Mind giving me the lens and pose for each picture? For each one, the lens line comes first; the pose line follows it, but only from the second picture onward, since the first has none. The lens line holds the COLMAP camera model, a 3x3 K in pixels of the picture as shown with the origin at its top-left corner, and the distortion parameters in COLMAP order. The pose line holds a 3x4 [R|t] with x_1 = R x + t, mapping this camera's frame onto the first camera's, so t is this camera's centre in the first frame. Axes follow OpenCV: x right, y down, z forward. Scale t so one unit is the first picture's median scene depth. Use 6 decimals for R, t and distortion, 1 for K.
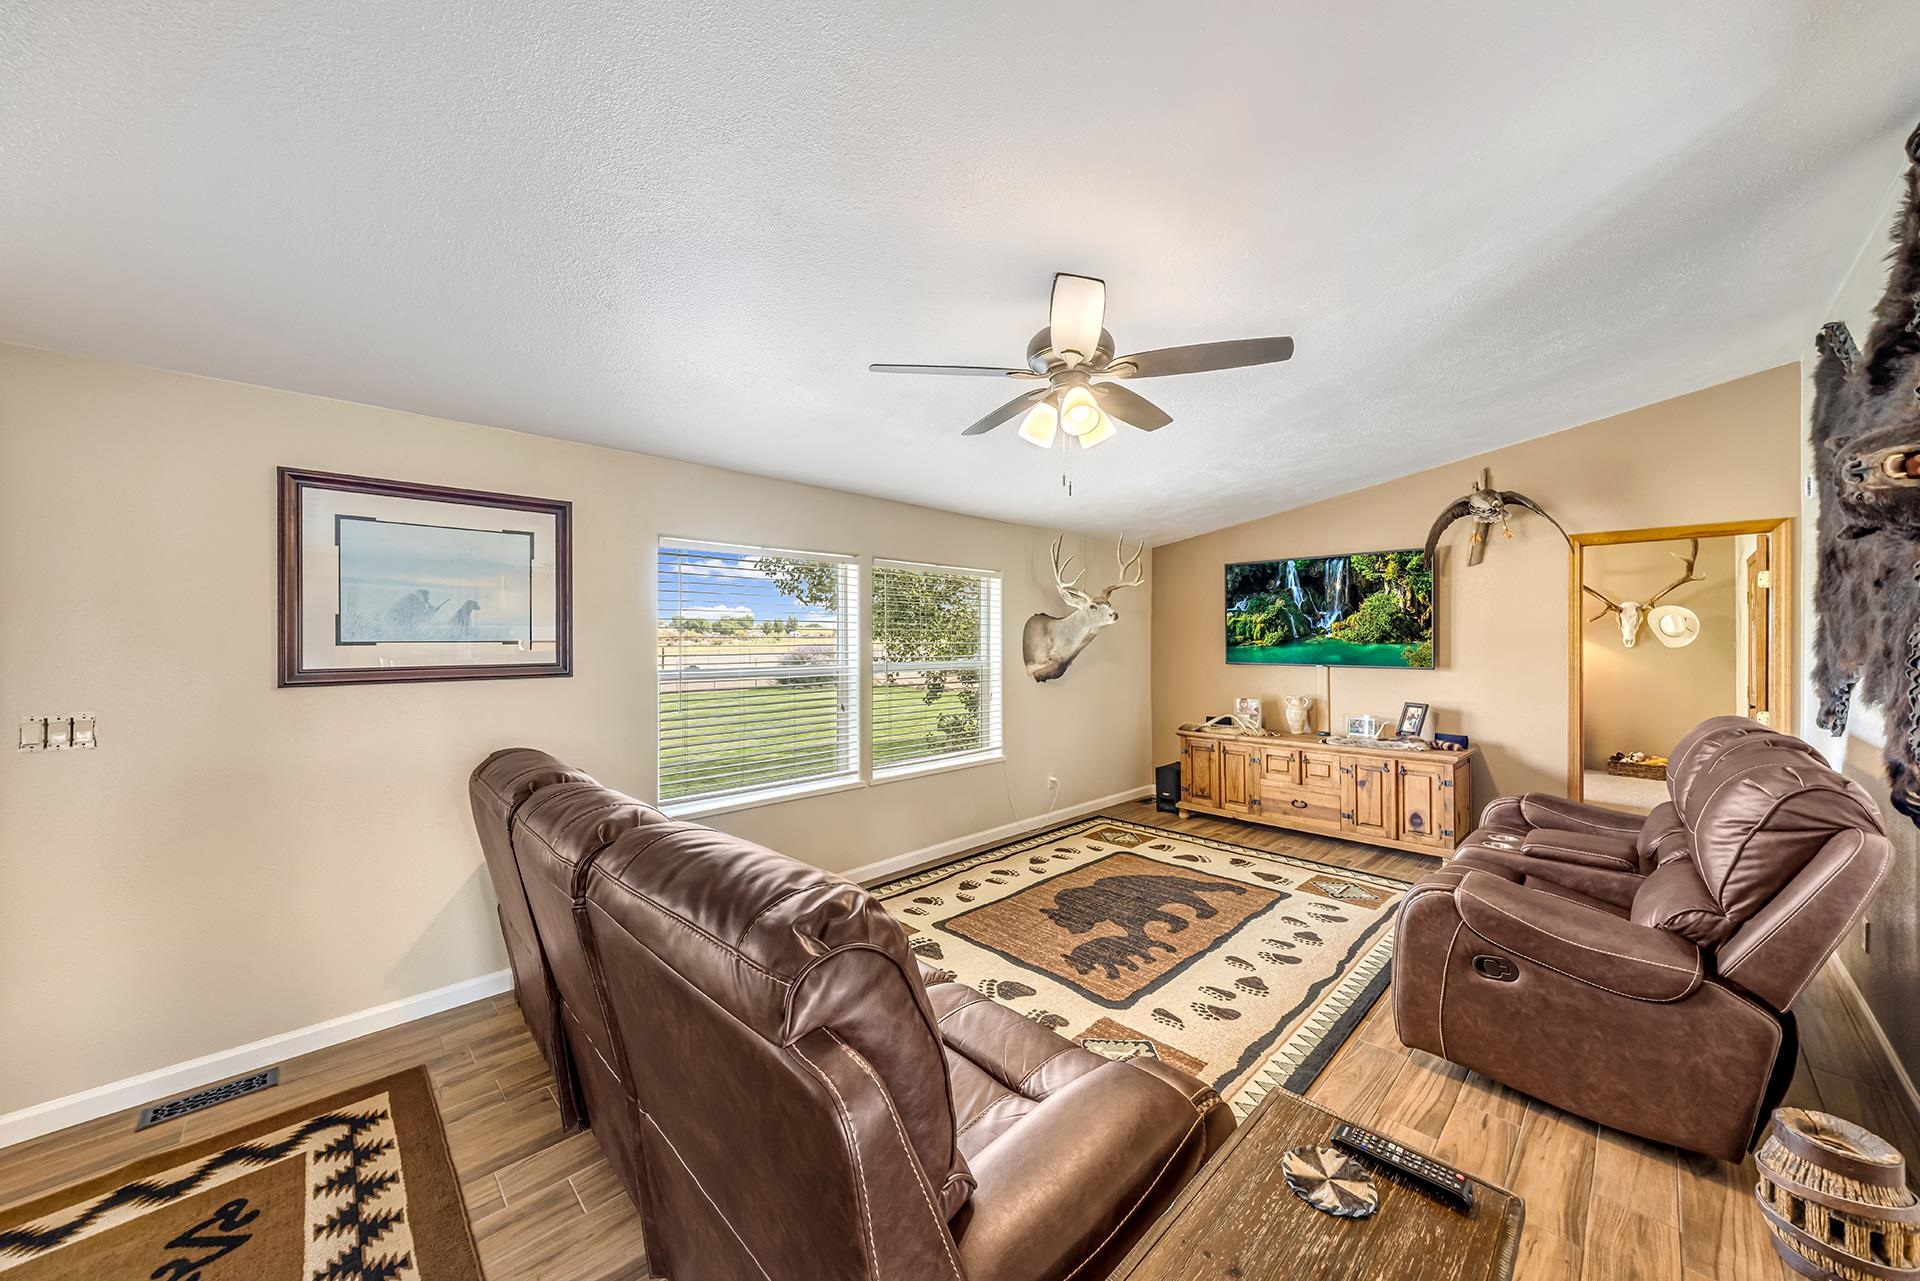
lens RADIAL K [[680.5, 0, 958.8], [0, 680.5, 645.3], [0, 0, 1]] dist [-0.010443, -0.000332]
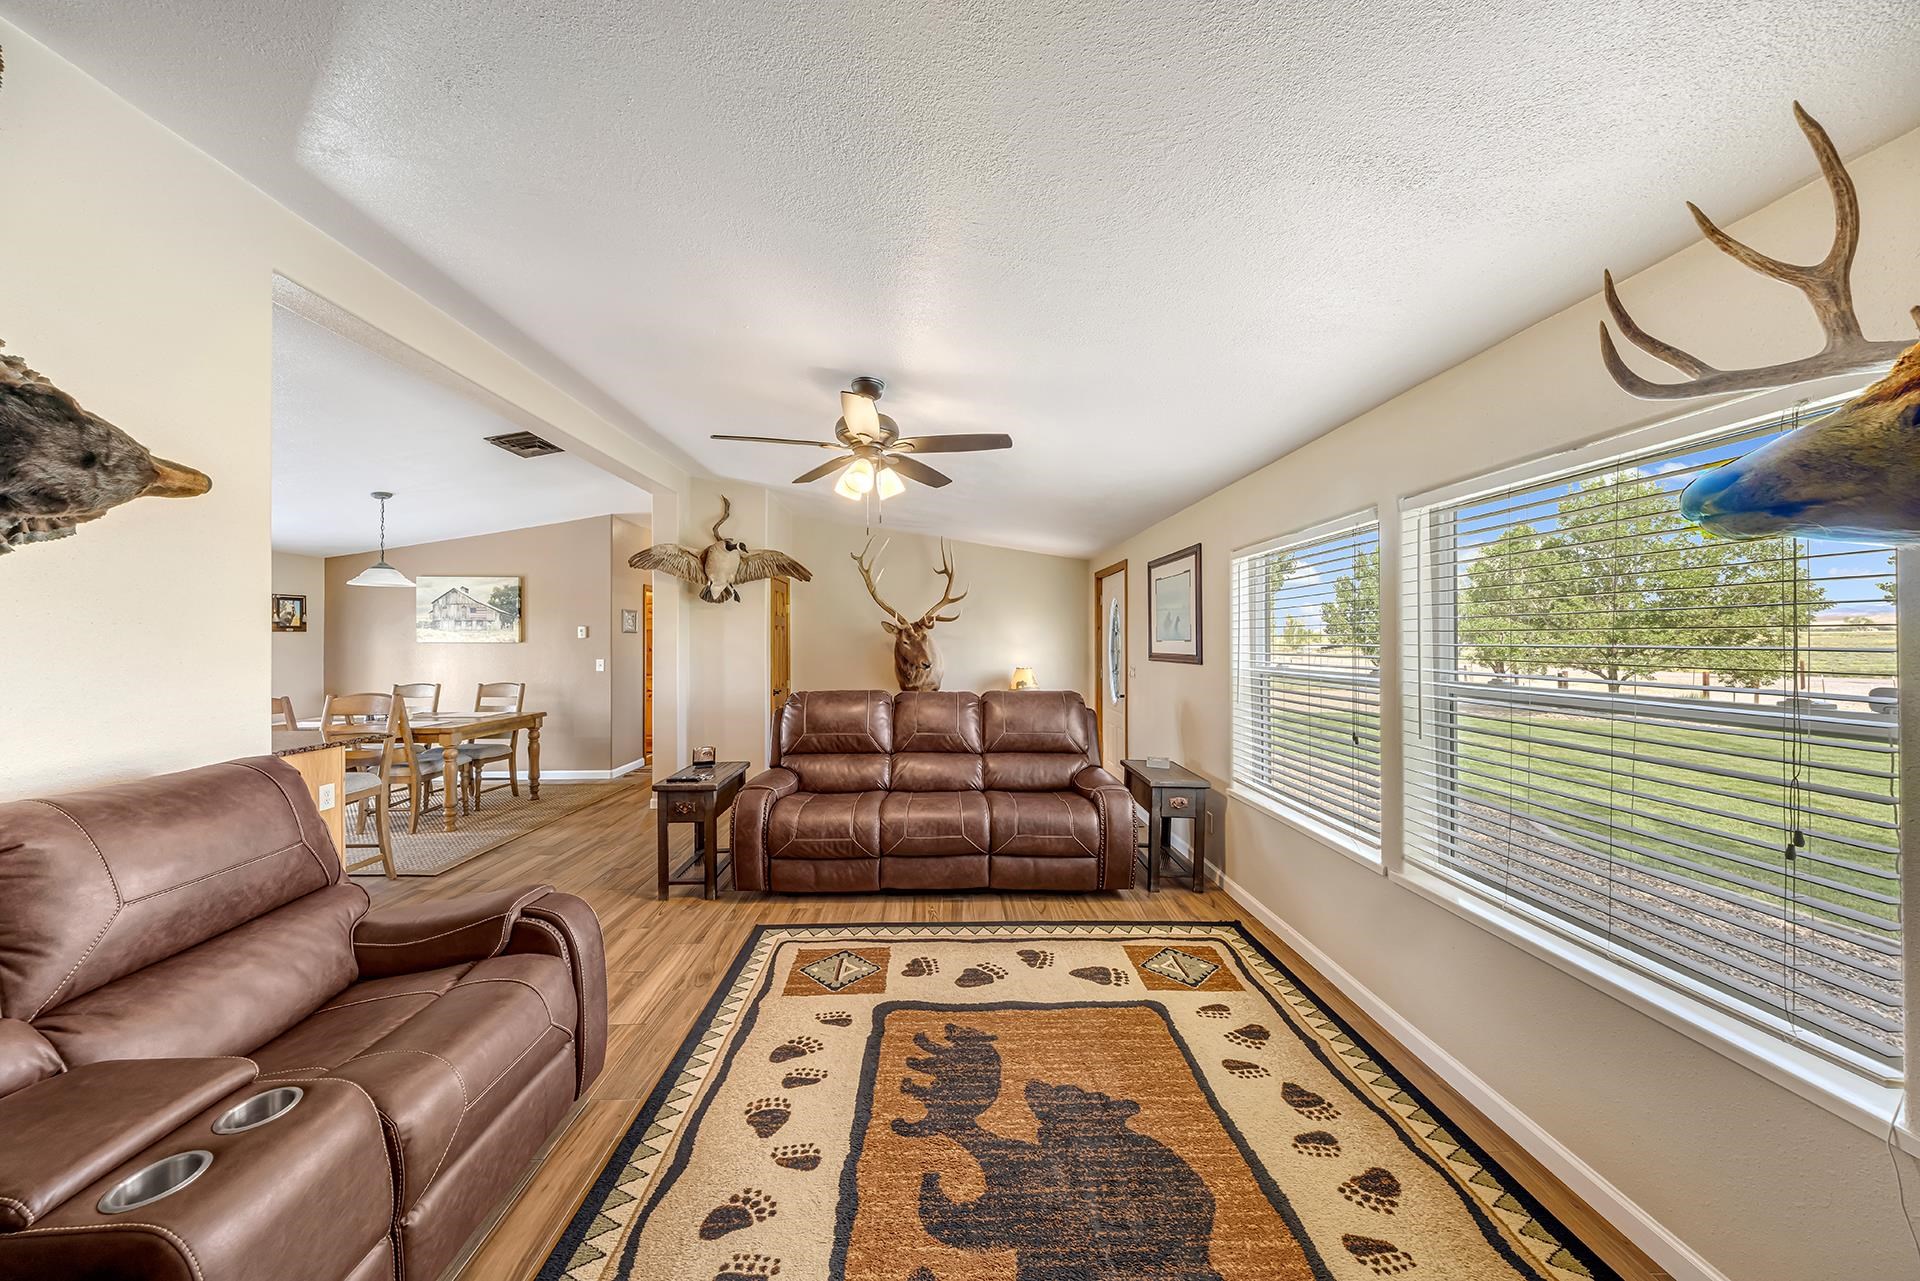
lens RADIAL K [[629.3, 0, 958.1], [0, 629.3, 640.3], [0, 0, 1]] dist [-0.012680, 0.001360]
pose [[-0.672014, 0.000242, -0.740539, 0.649773], [-0.005526, 0.999970, 0.005342, -0.007721], [0.740518, 0.007682, -0.671992, 1.310256]]
